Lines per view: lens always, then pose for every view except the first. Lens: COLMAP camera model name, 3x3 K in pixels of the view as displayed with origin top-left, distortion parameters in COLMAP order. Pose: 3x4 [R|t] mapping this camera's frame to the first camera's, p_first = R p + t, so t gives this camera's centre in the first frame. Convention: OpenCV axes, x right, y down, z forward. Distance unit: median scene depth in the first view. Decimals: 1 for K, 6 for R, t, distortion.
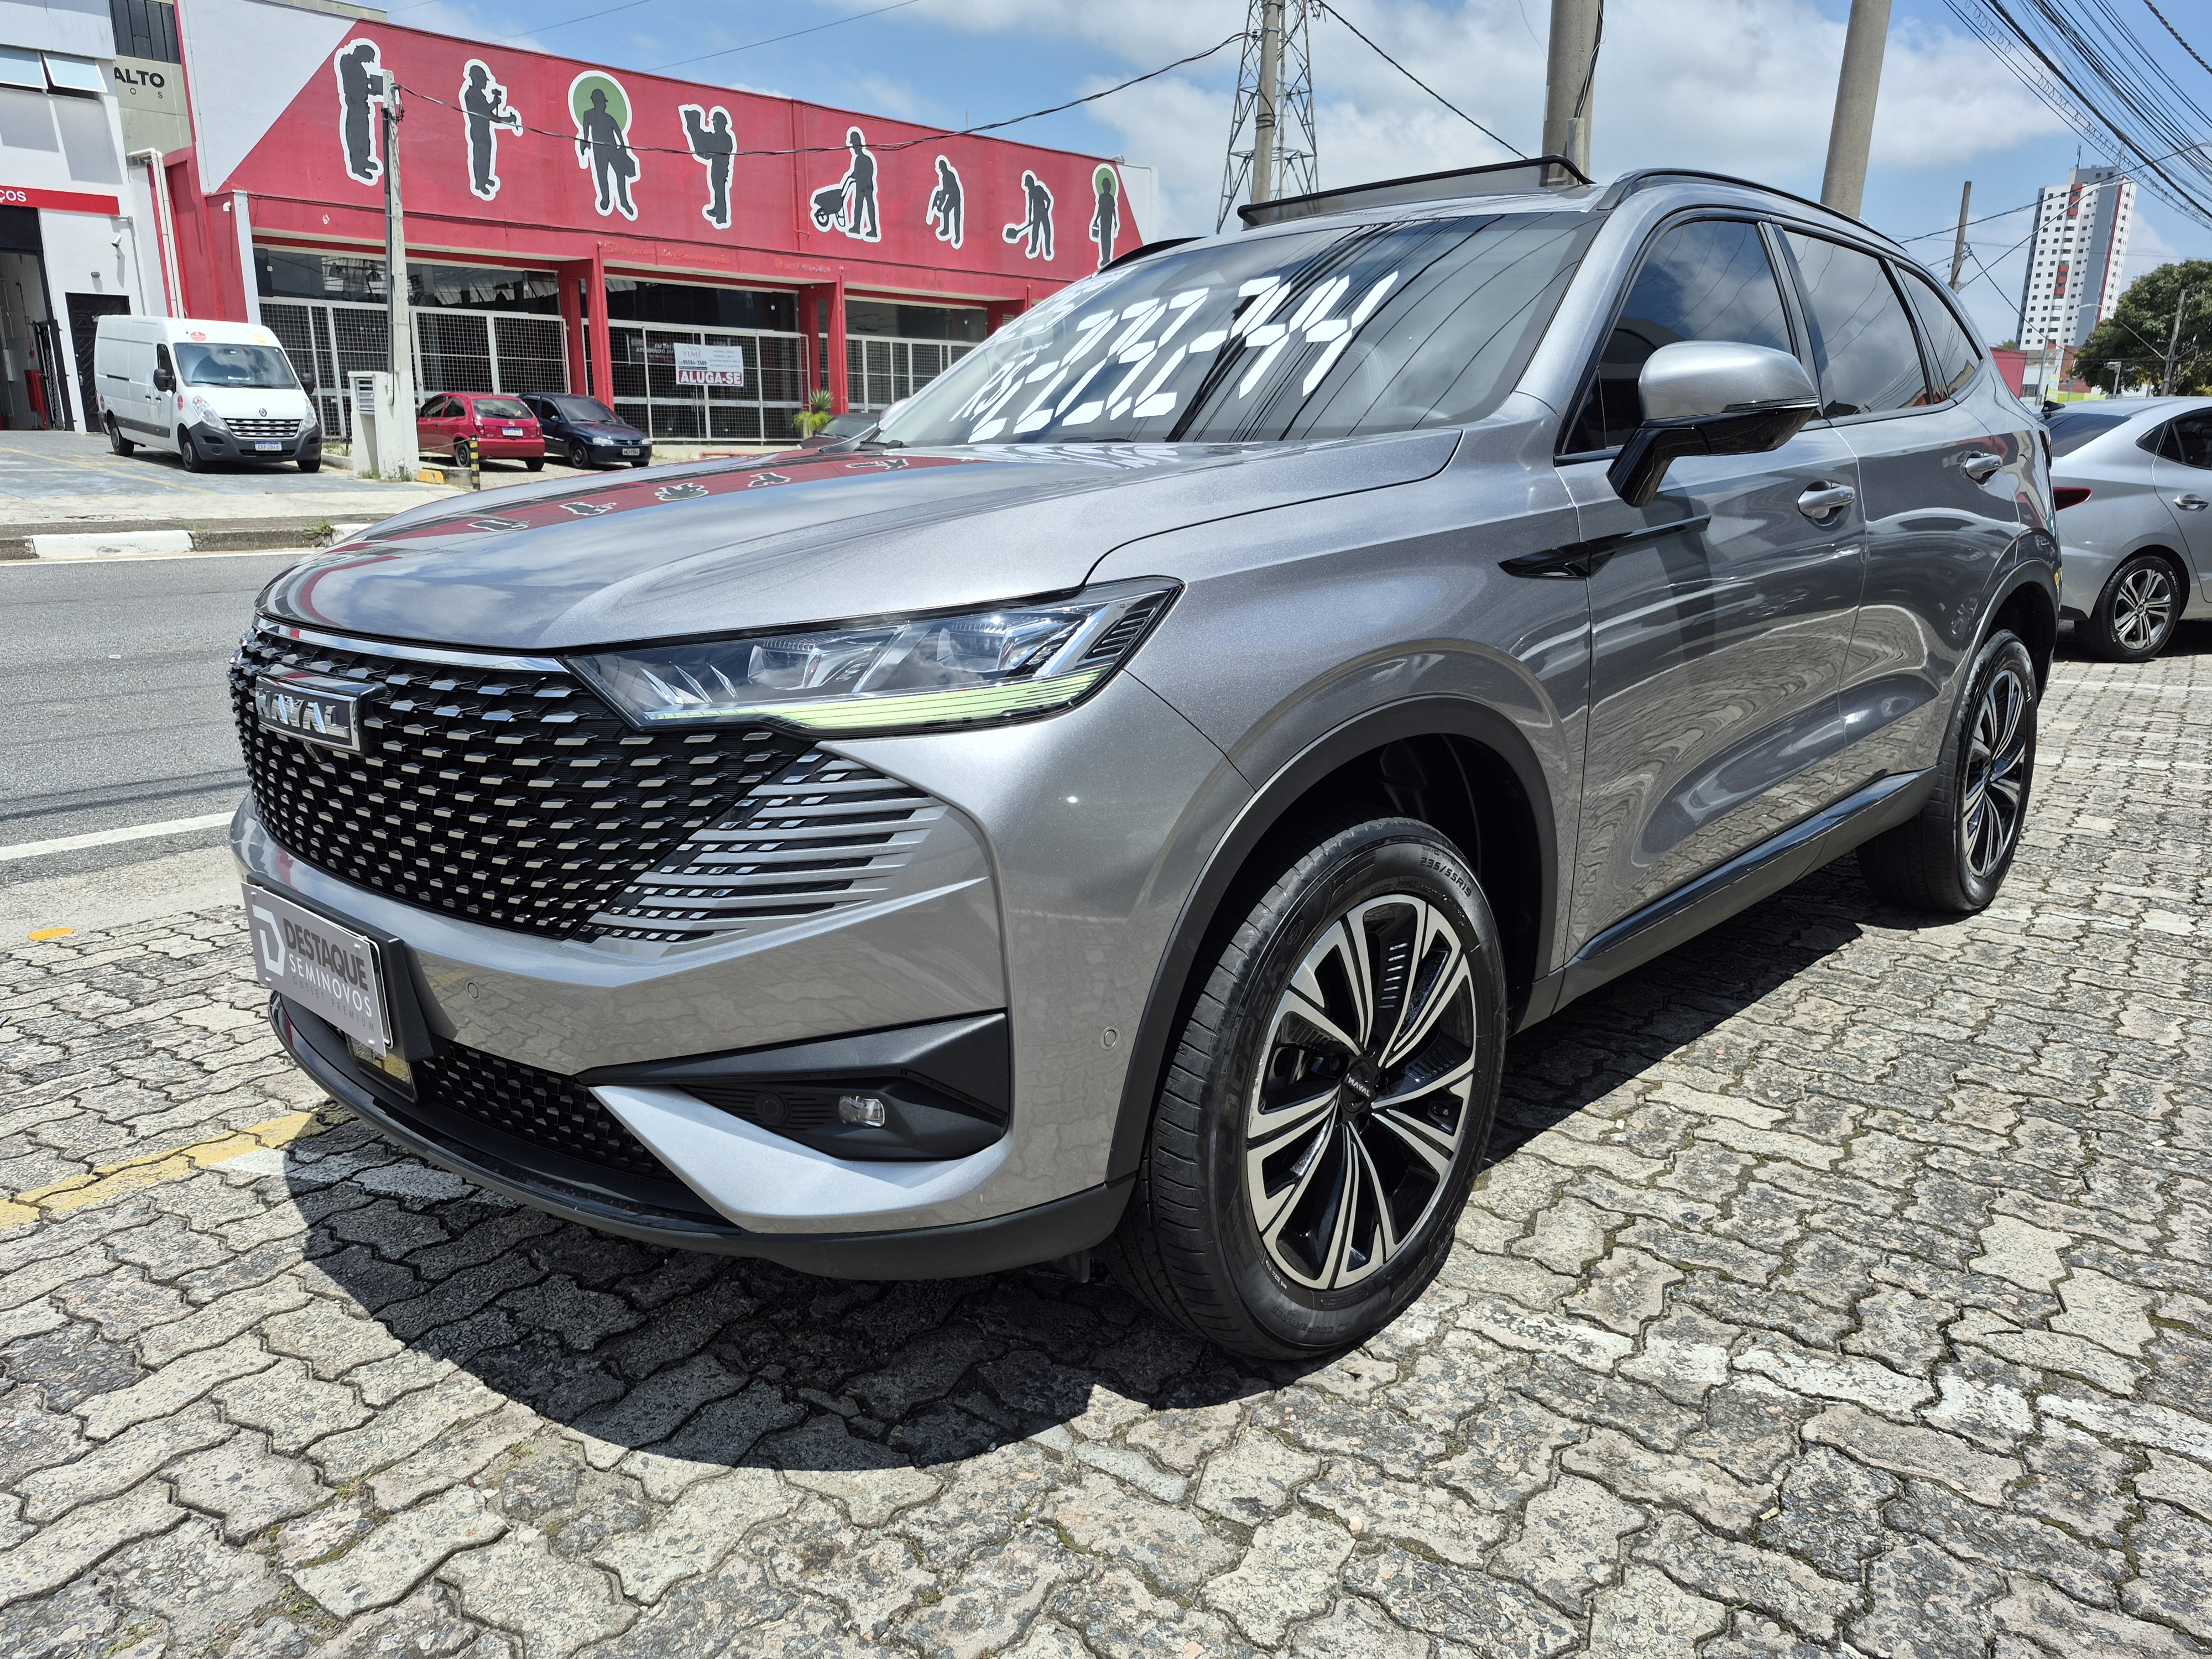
lens RADIAL K [[1540.7, 0, 1076.9], [0, 1540.7, 793.6], [0, 0, 1]] dist [0.032898, -0.026279]
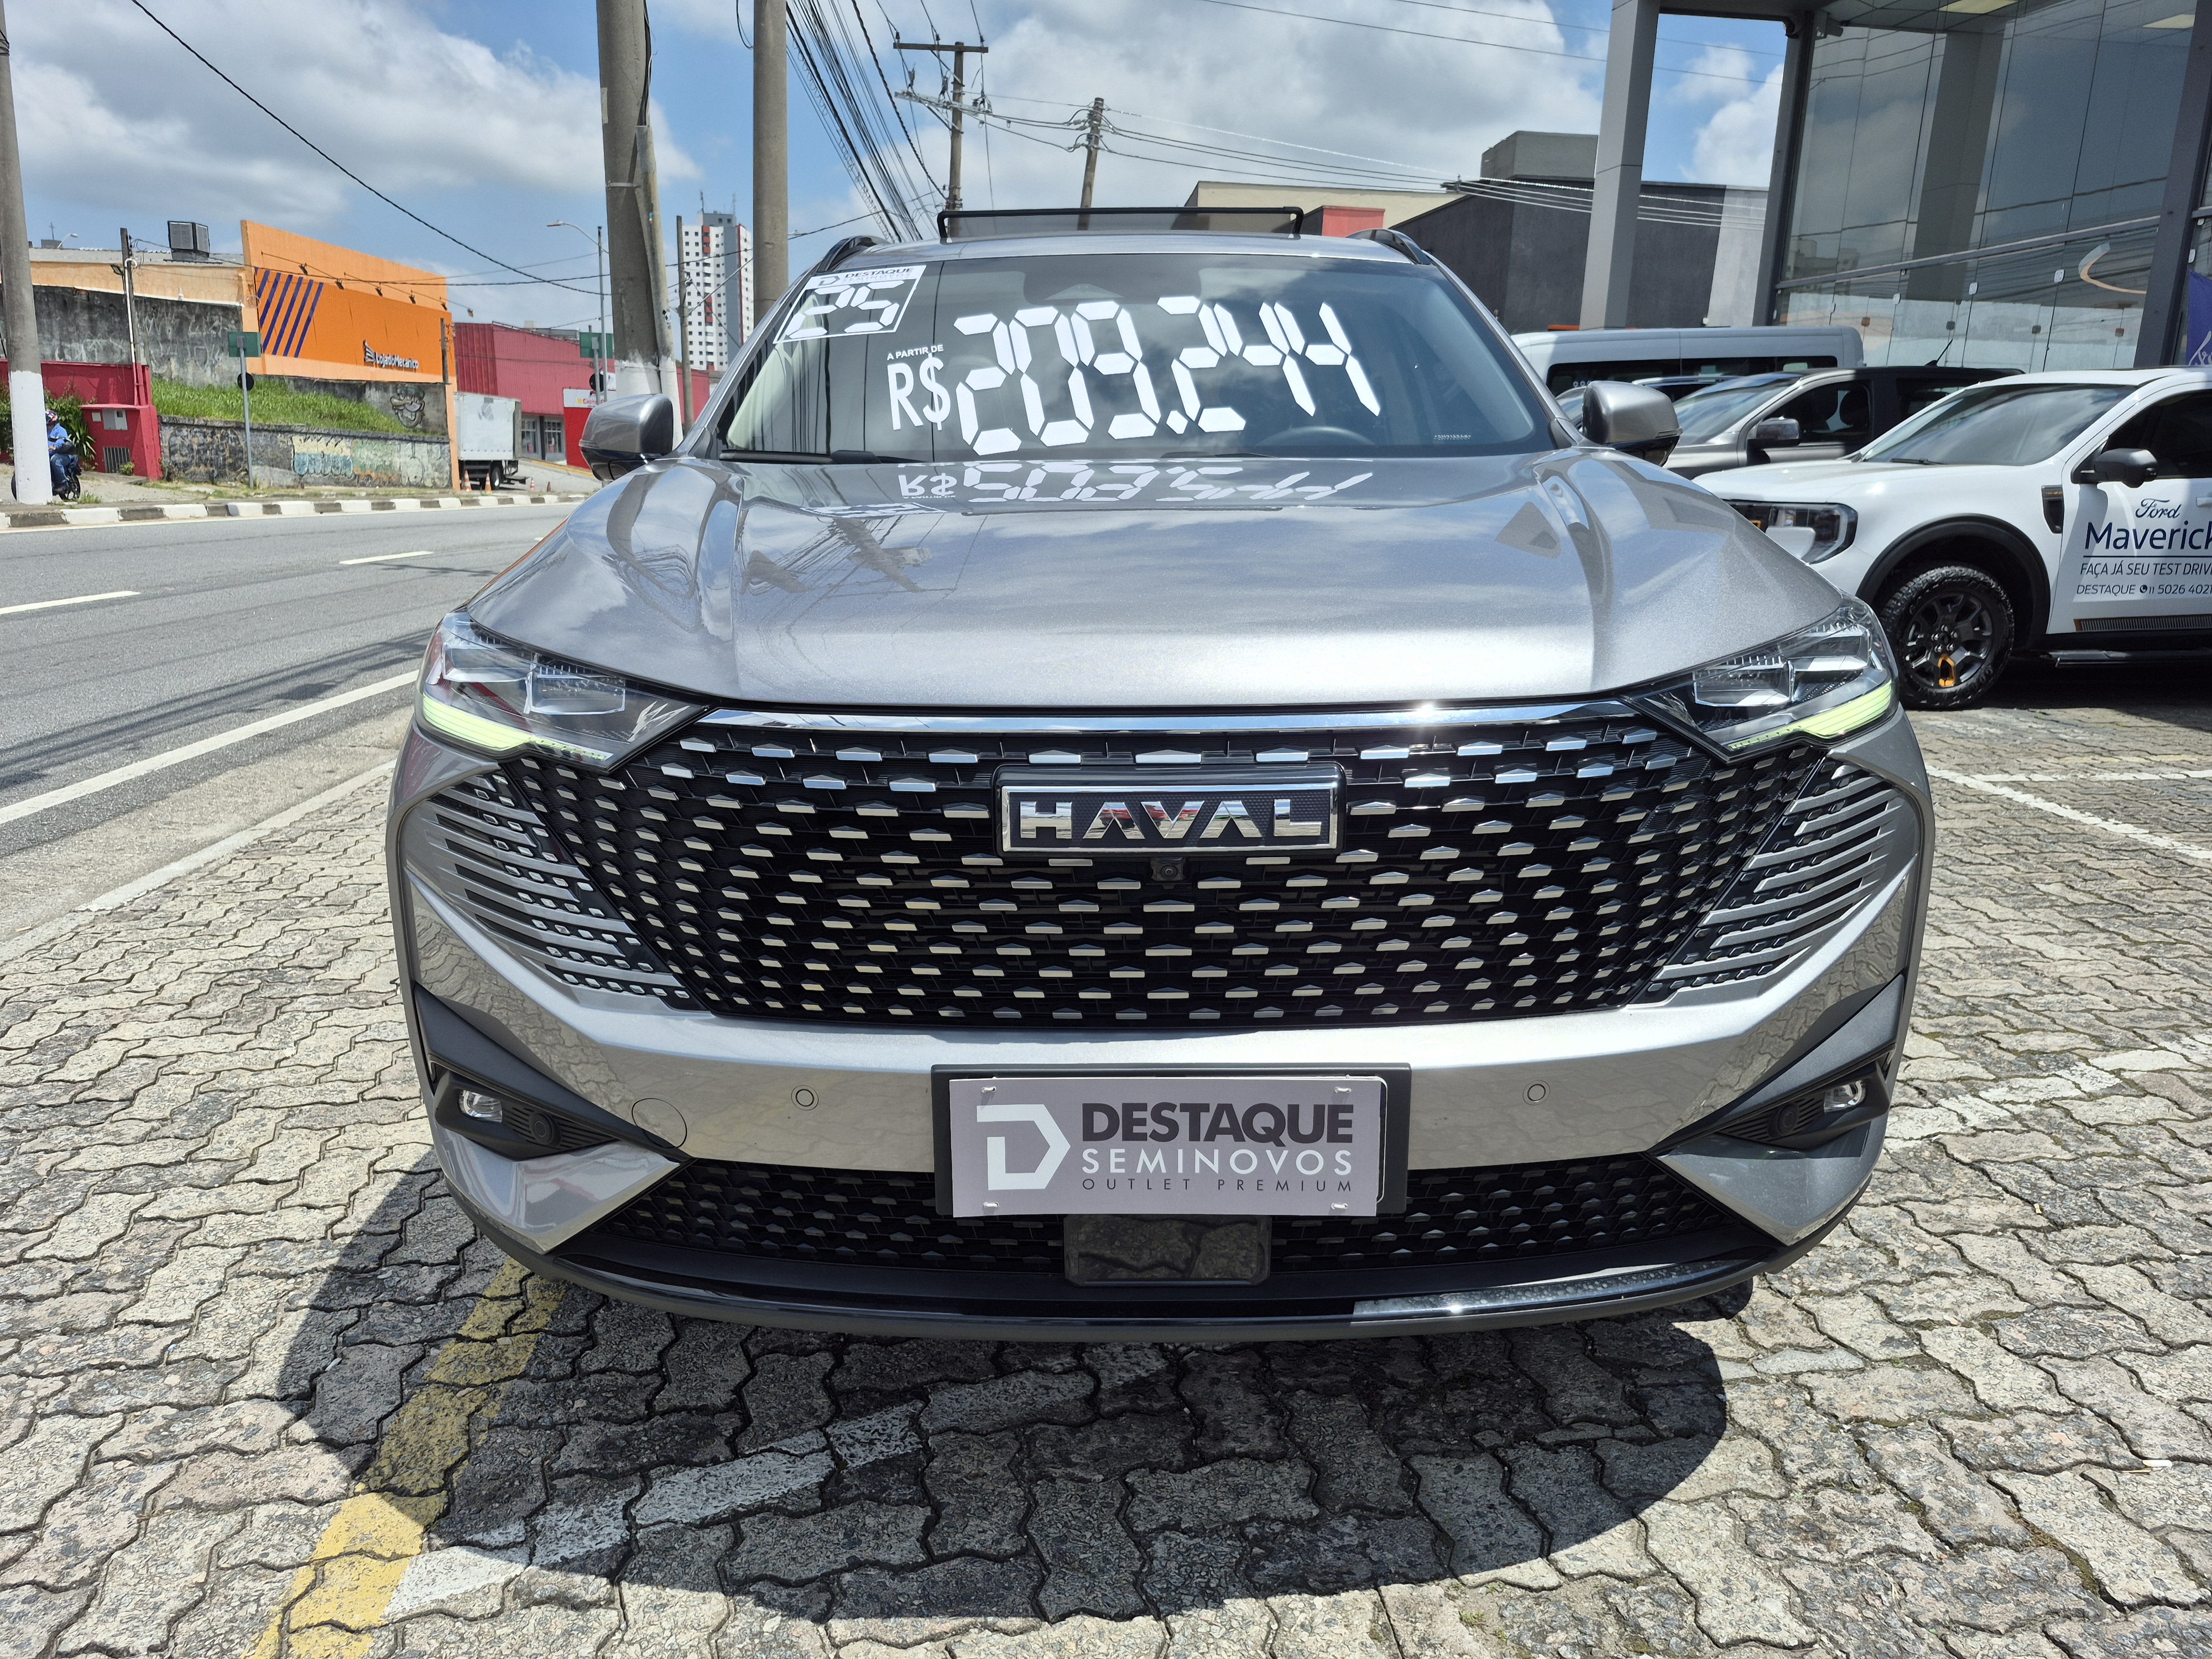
lens RADIAL K [[1540.7, 0, 1076.9], [0, 1540.7, 793.6], [0, 0, 1]] dist [0.032898, -0.026279]
pose [[0.725897, -0.140791, 0.673239, -1.055426], [0.143051, 0.988325, 0.052442, -0.112765], [-0.672762, 0.058240, 0.737563, 0.487850]]
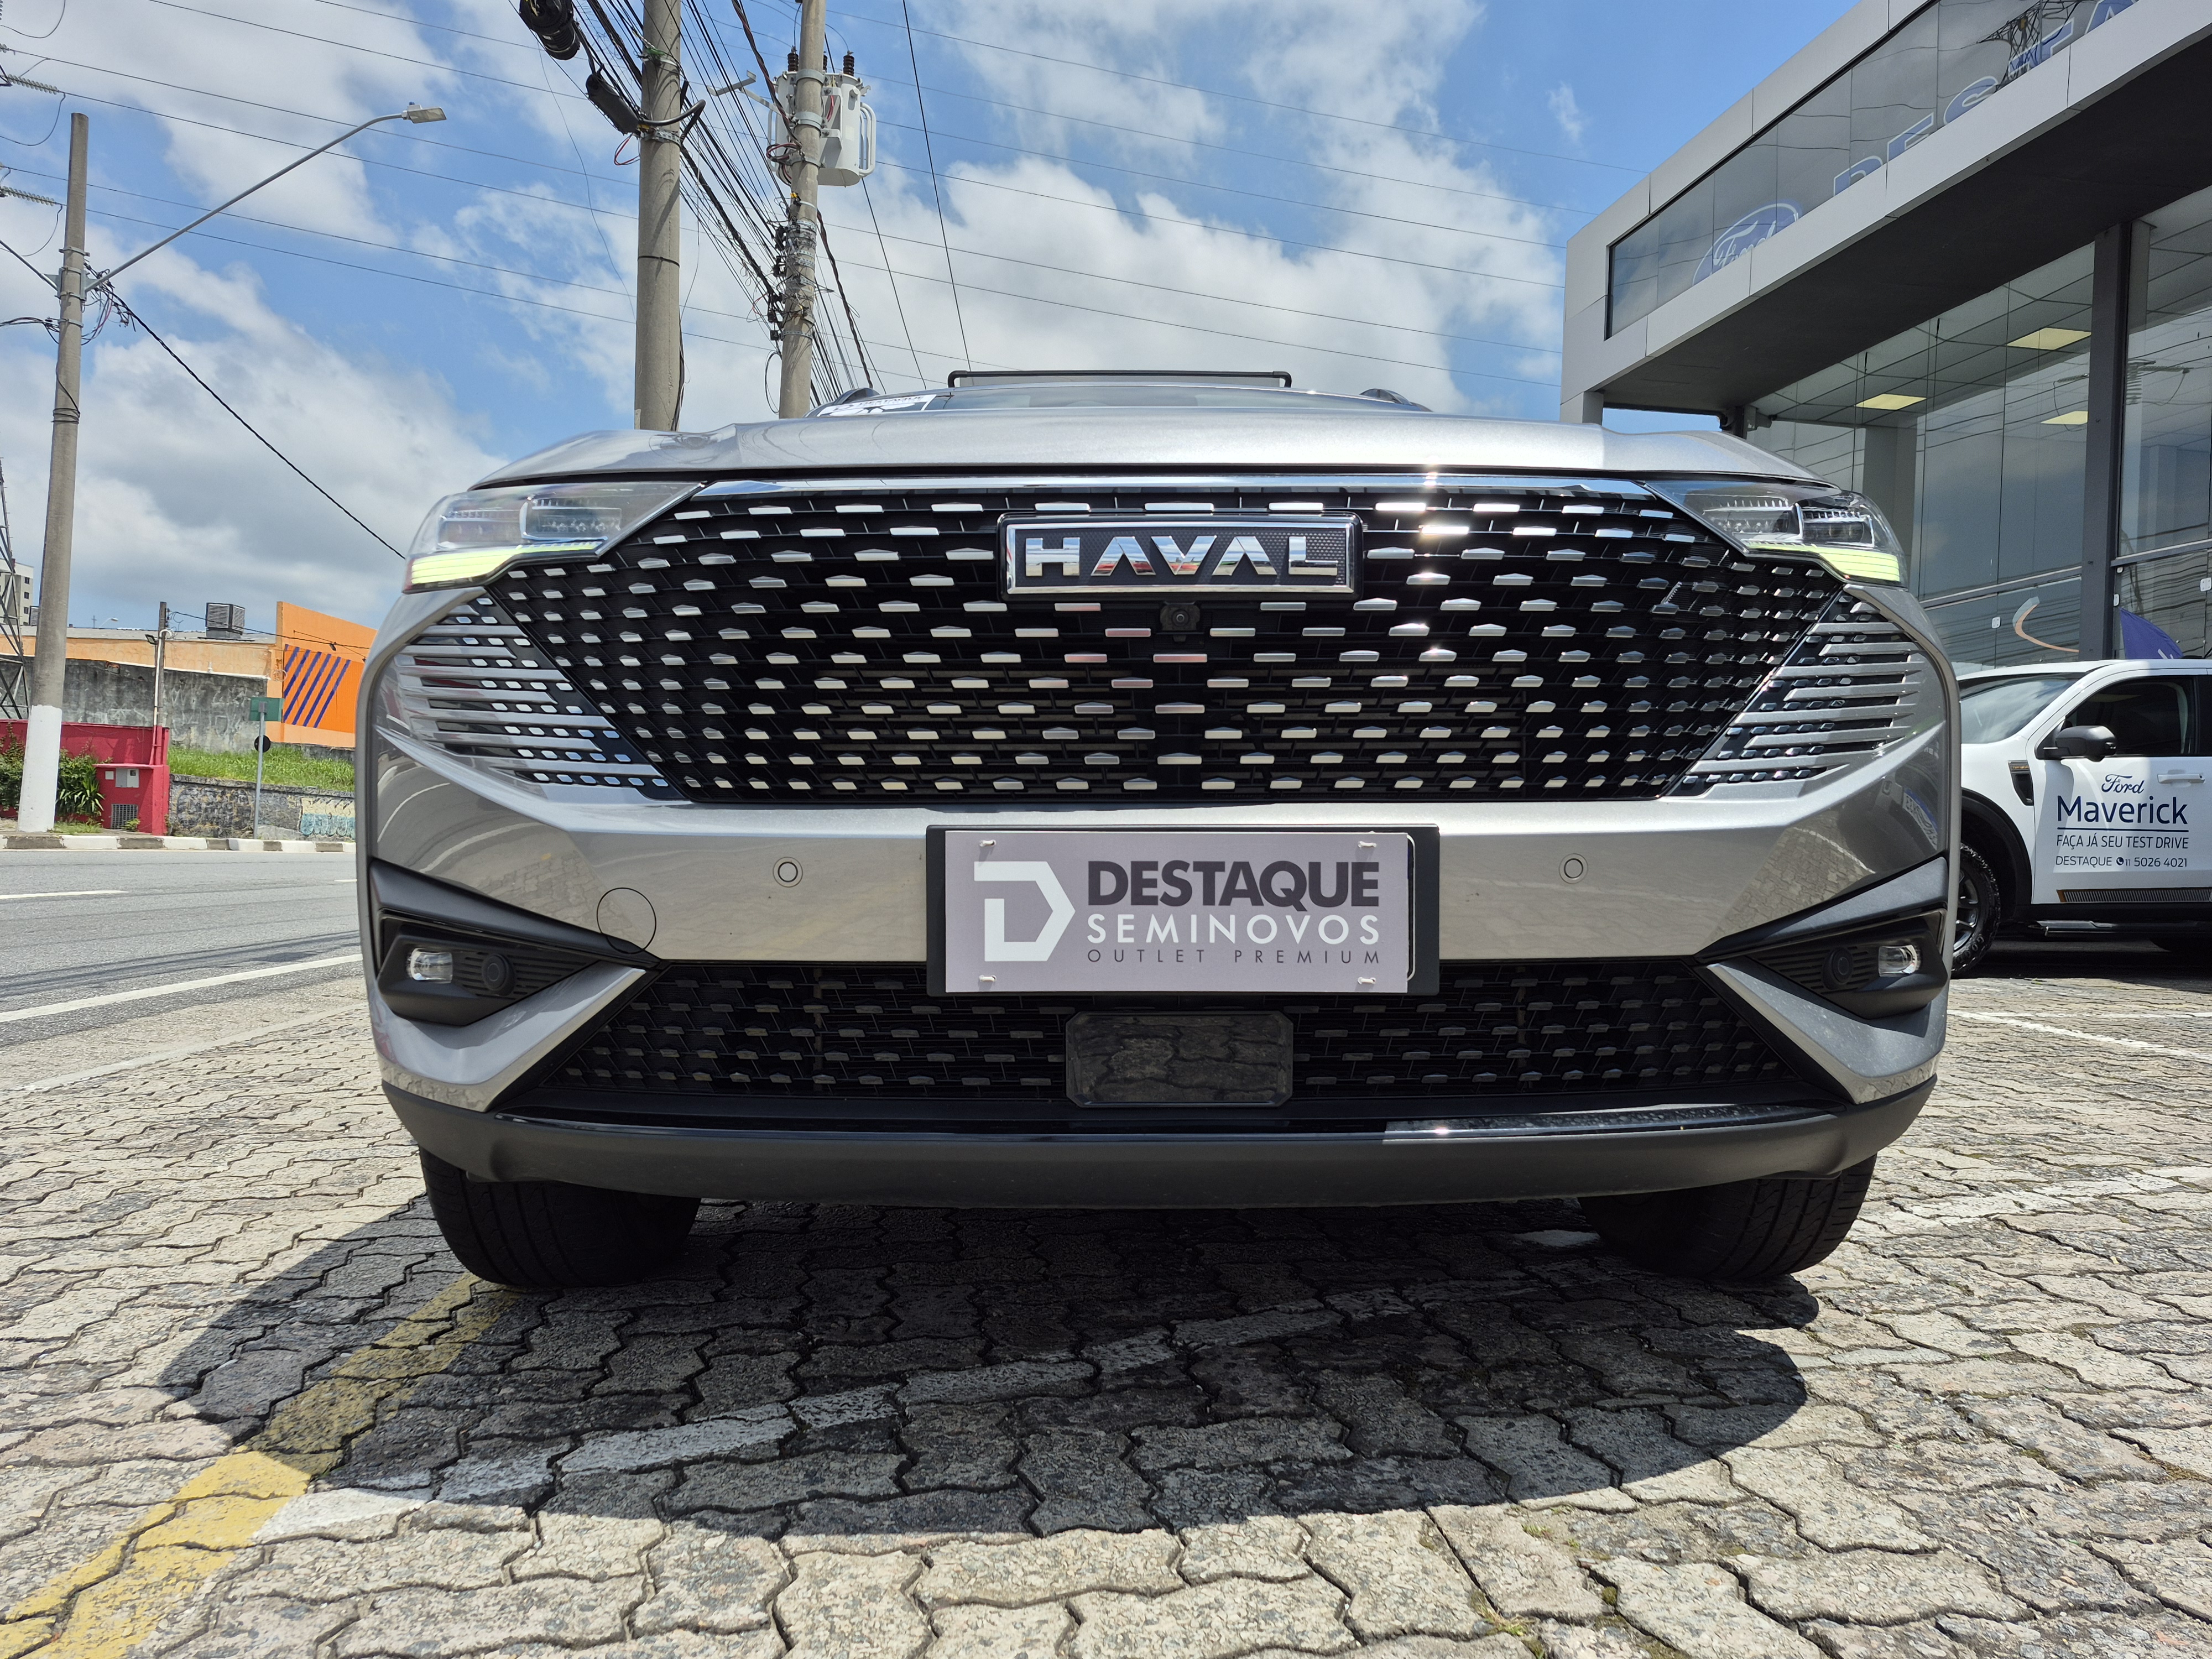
lens RADIAL K [[1532.5, 0, 1100.3], [0, 1532.5, 817.4], [0, 0, 1]] dist [0.044866, -0.037747]
pose [[0.712526, 0.021131, 0.701327, -1.050597], [0.137837, 0.975854, -0.169441, 0.188938], [-0.687973, 0.217400, 0.692409, 0.565123]]
